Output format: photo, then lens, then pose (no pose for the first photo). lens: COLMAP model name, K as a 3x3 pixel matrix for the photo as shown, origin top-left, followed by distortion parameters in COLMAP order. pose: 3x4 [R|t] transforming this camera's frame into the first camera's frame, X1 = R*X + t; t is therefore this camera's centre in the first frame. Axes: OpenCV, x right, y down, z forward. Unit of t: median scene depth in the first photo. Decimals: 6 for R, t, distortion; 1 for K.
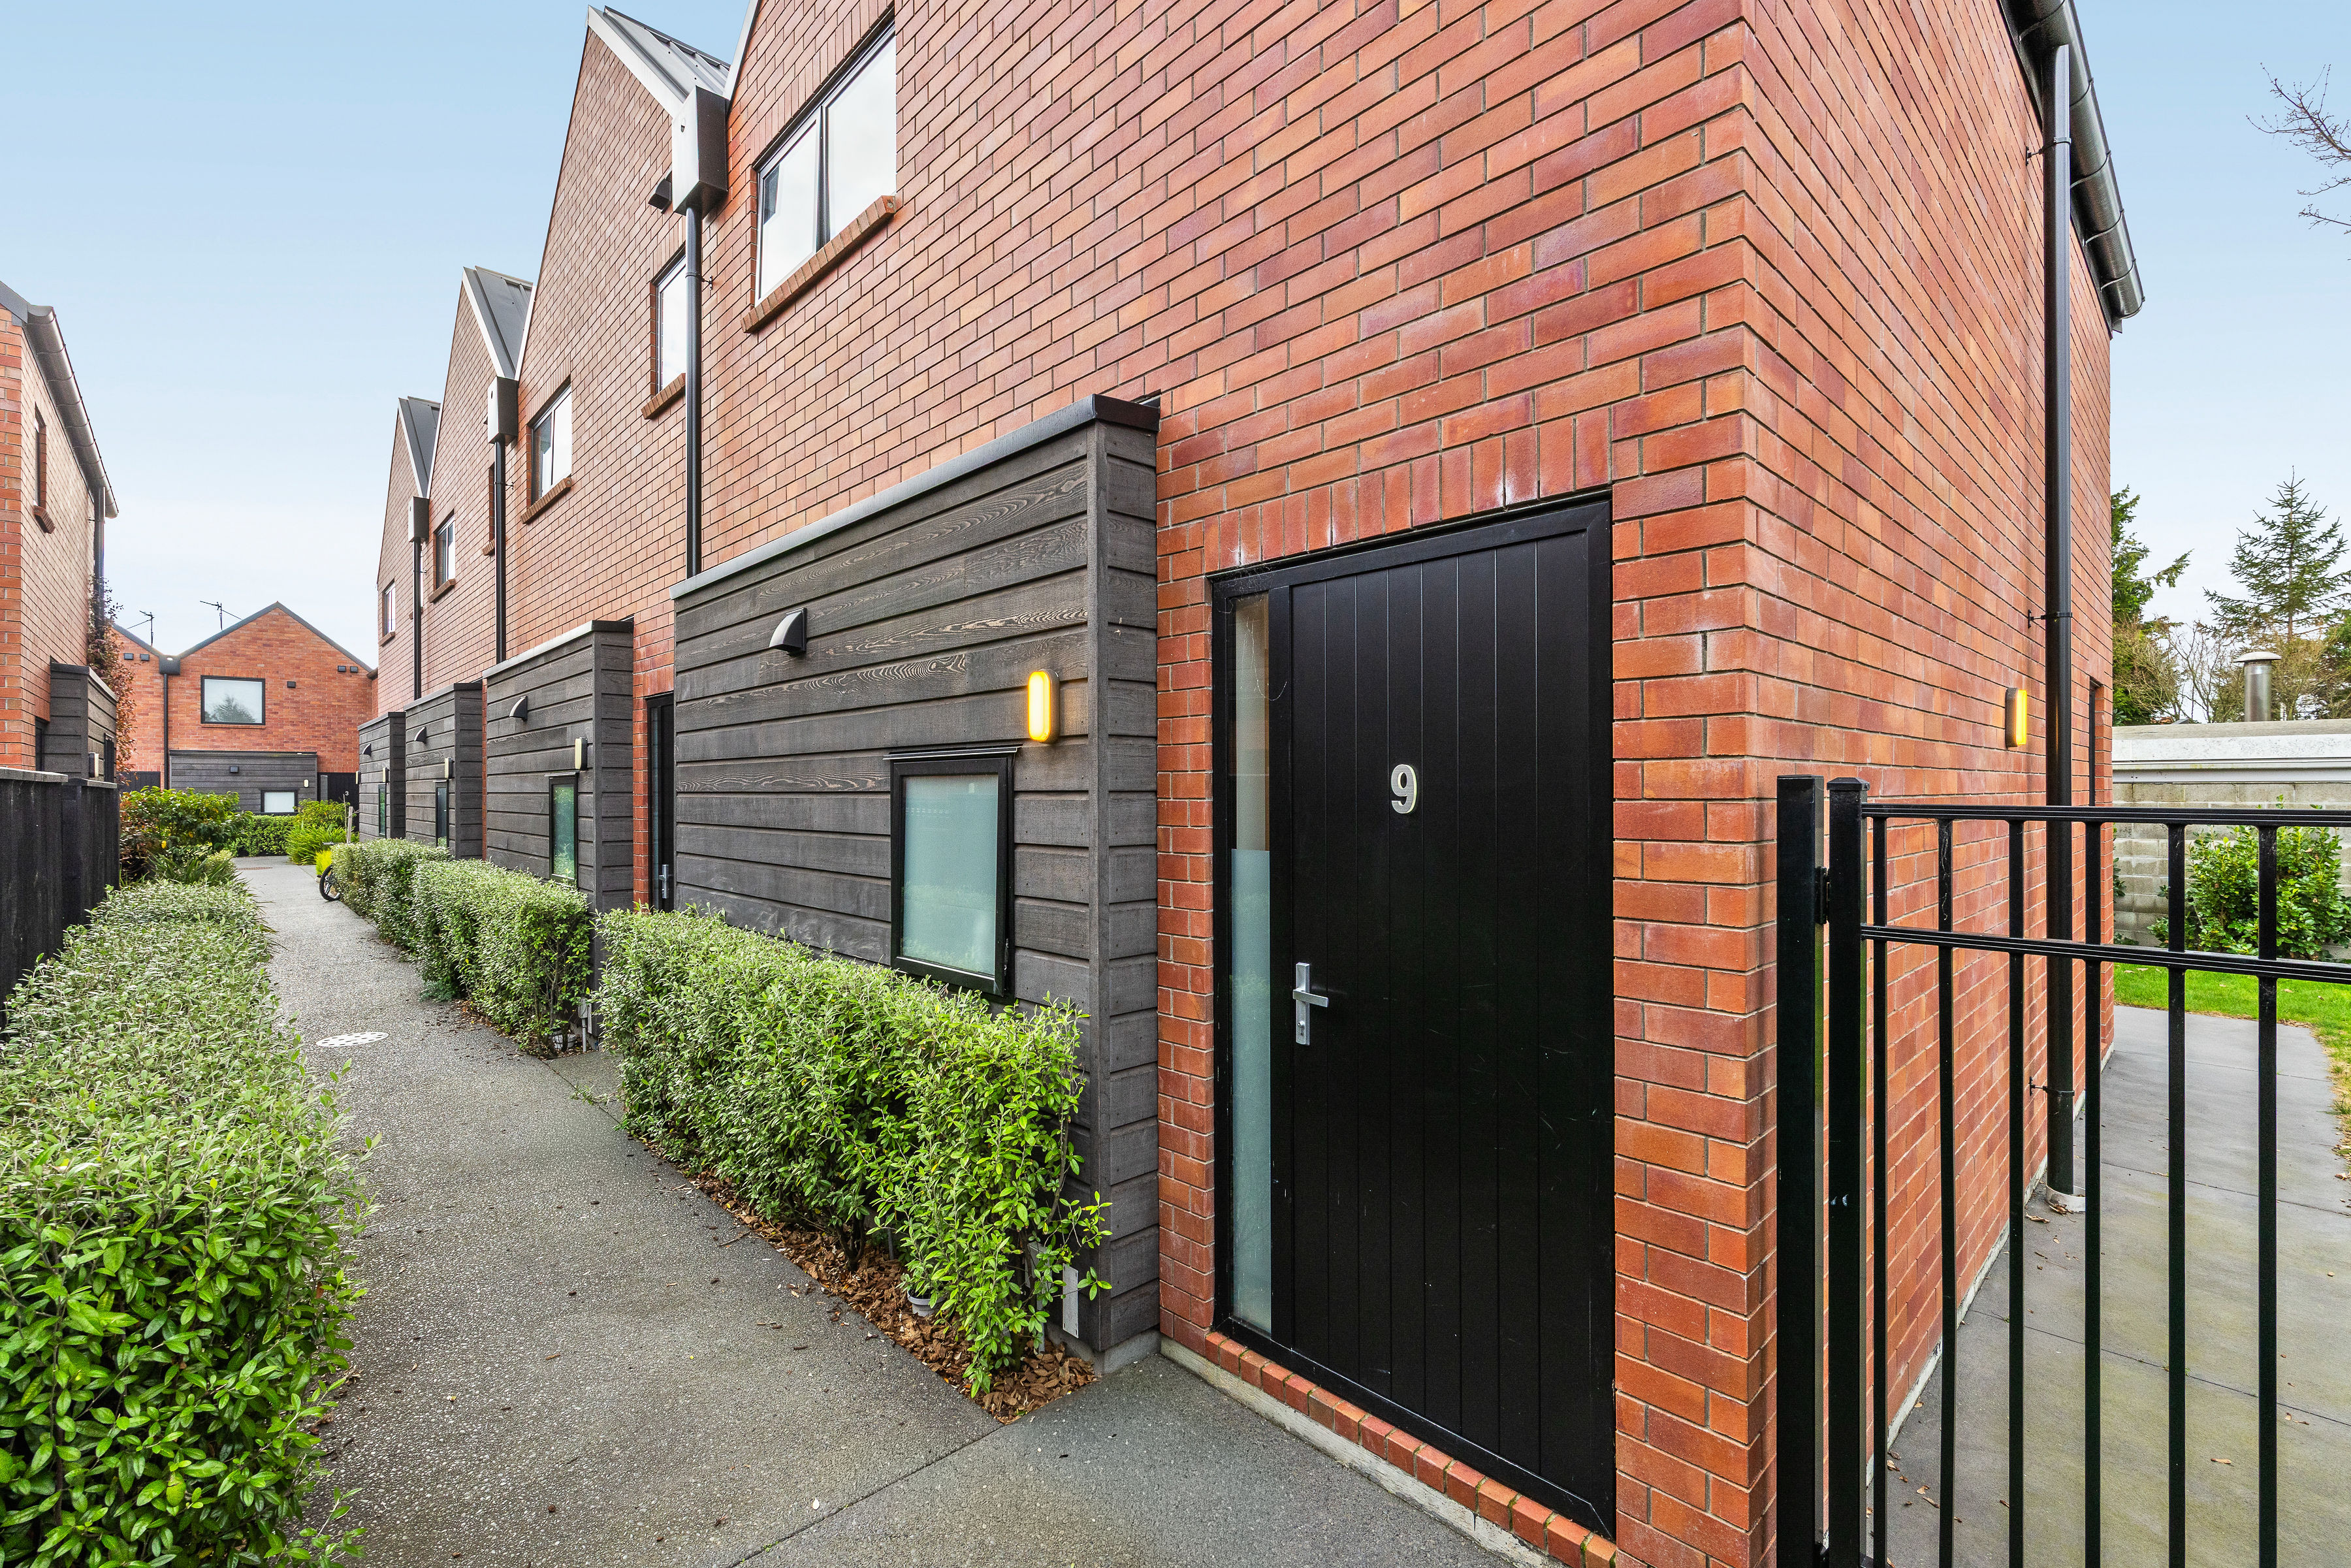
lens RADIAL K [[1029.3, 0, 1175.5], [0, 1029.3, 784.0], [0, 0, 1]] dist [-0.009184, 0.000098]
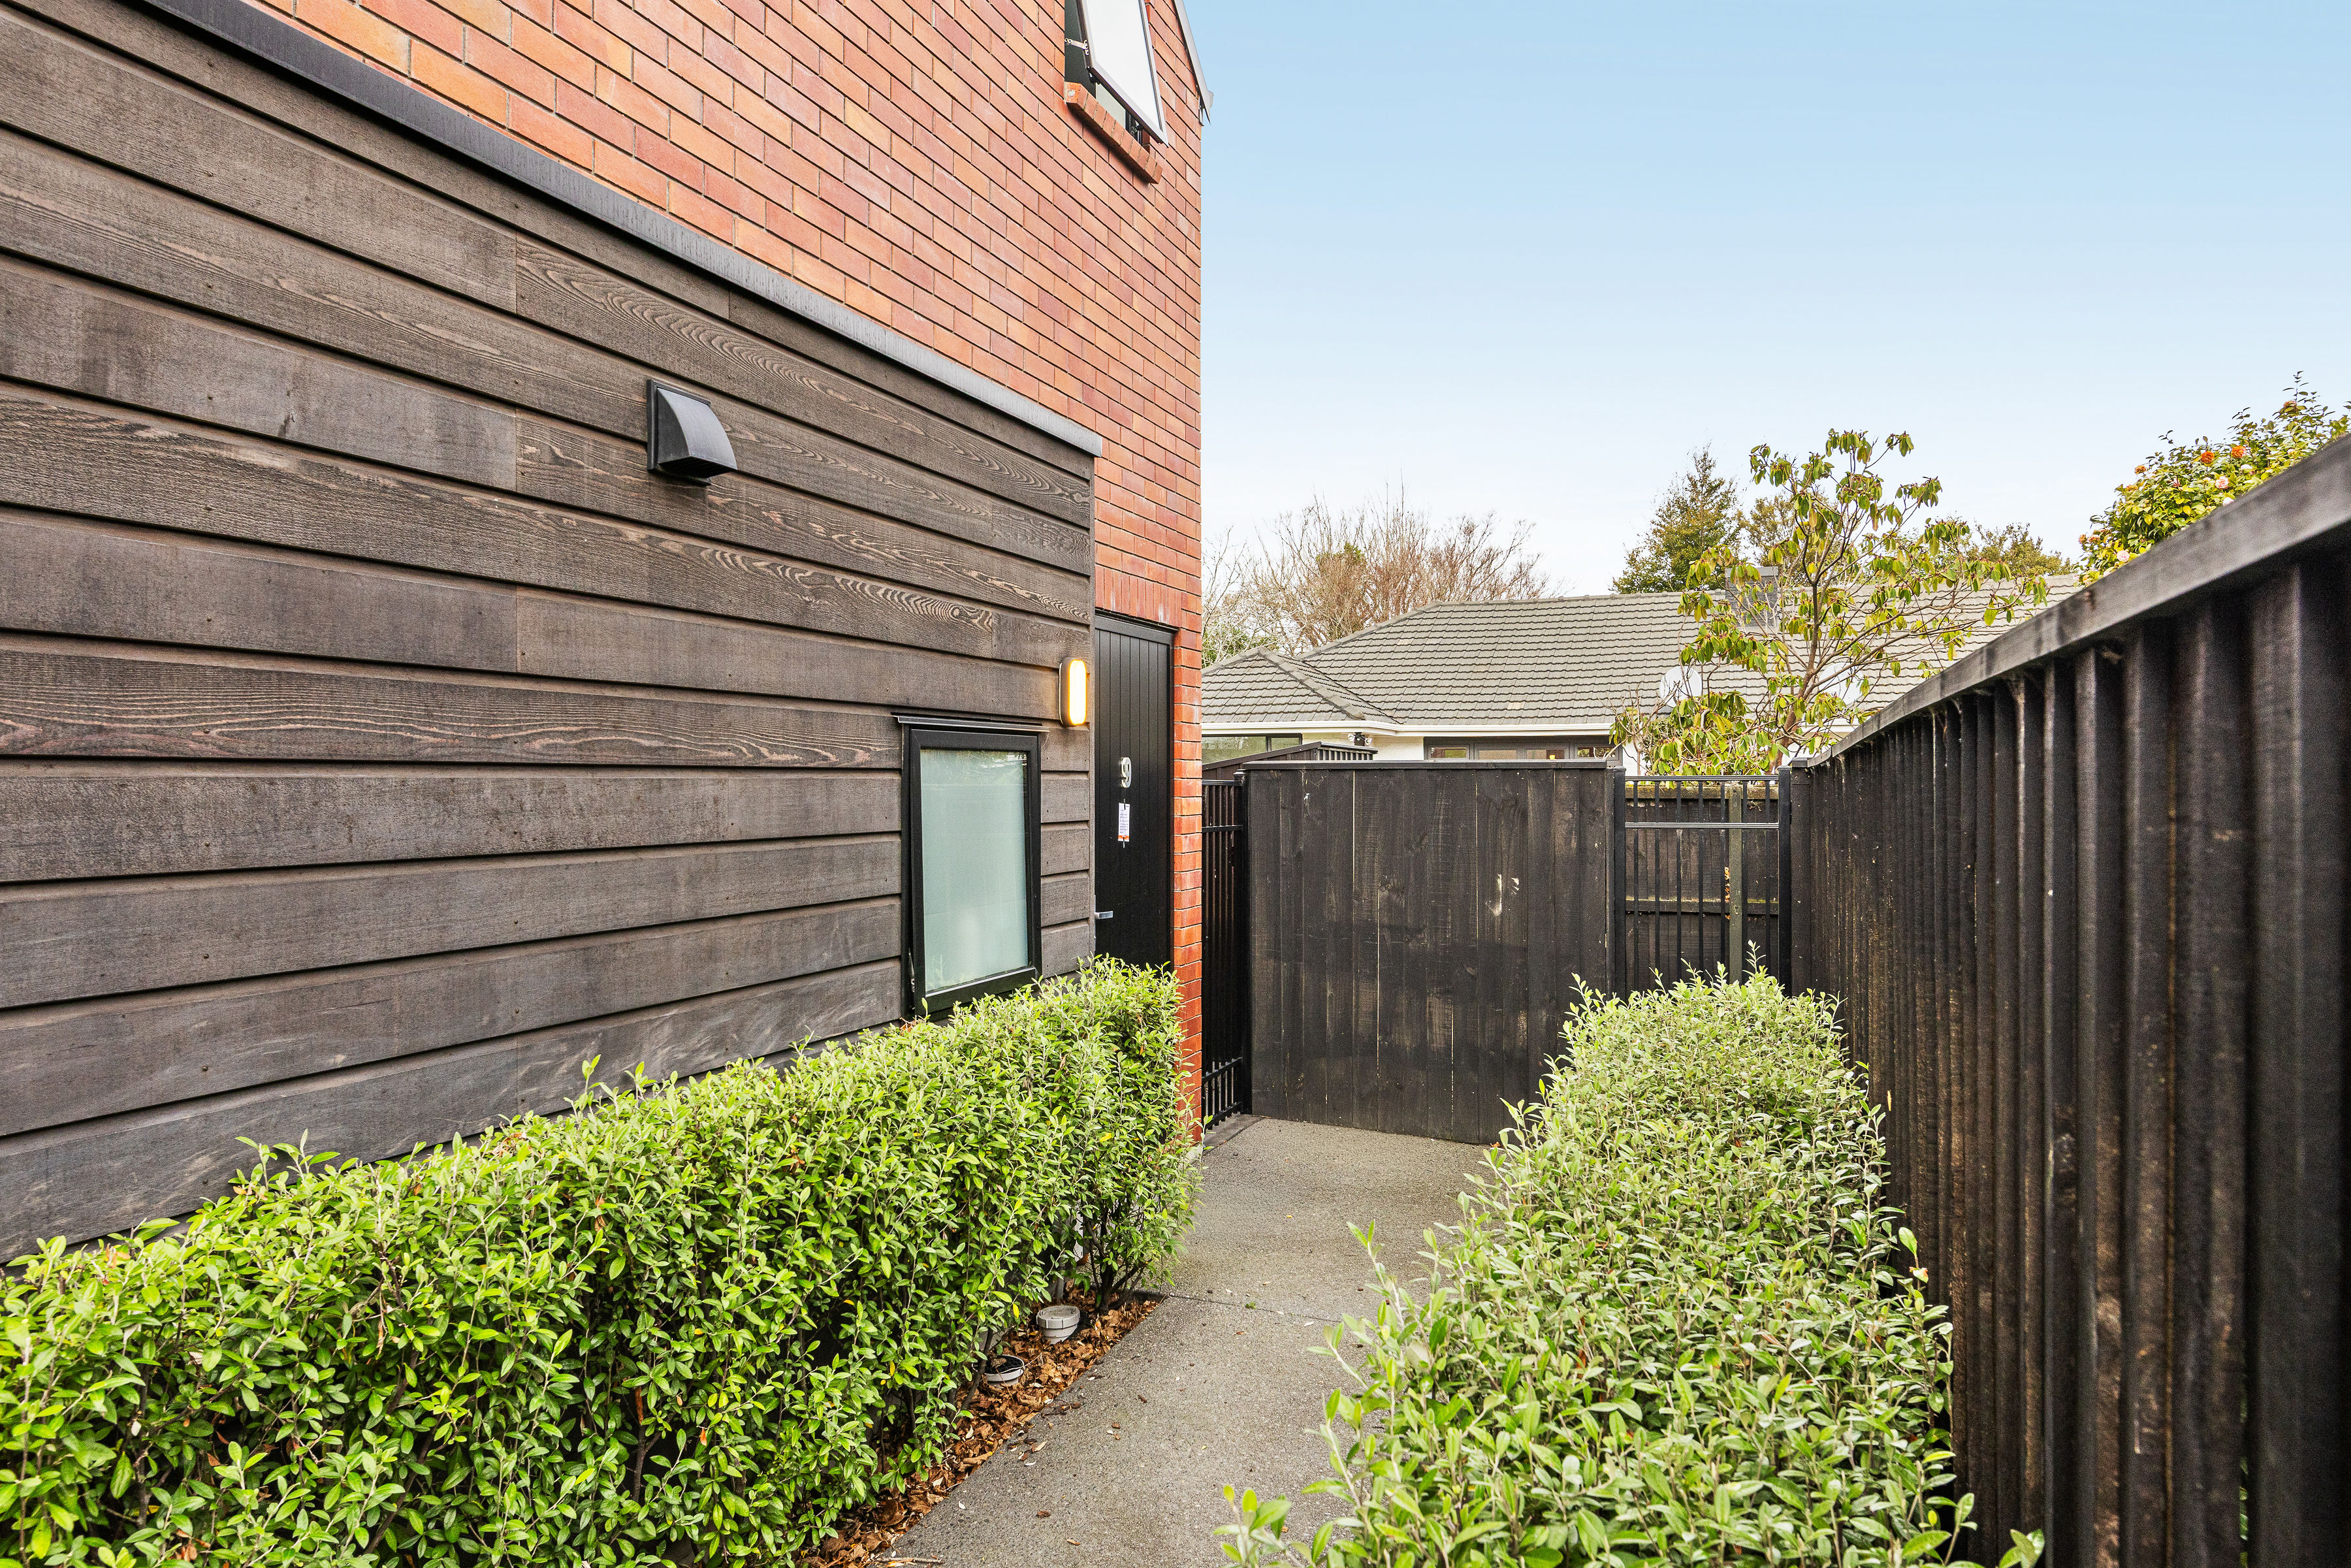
lens RADIAL K [[1517.1, 0, 1175.5], [0, 1517.1, 784.0], [0, 0, 1]] dist [0.005027, -0.001709]
pose [[-0.429833, 0.006361, 0.902886, -1.413318], [0.001687, 0.999979, -0.006242, 0.026804], [-0.902907, -0.001159, -0.429834, 1.395417]]
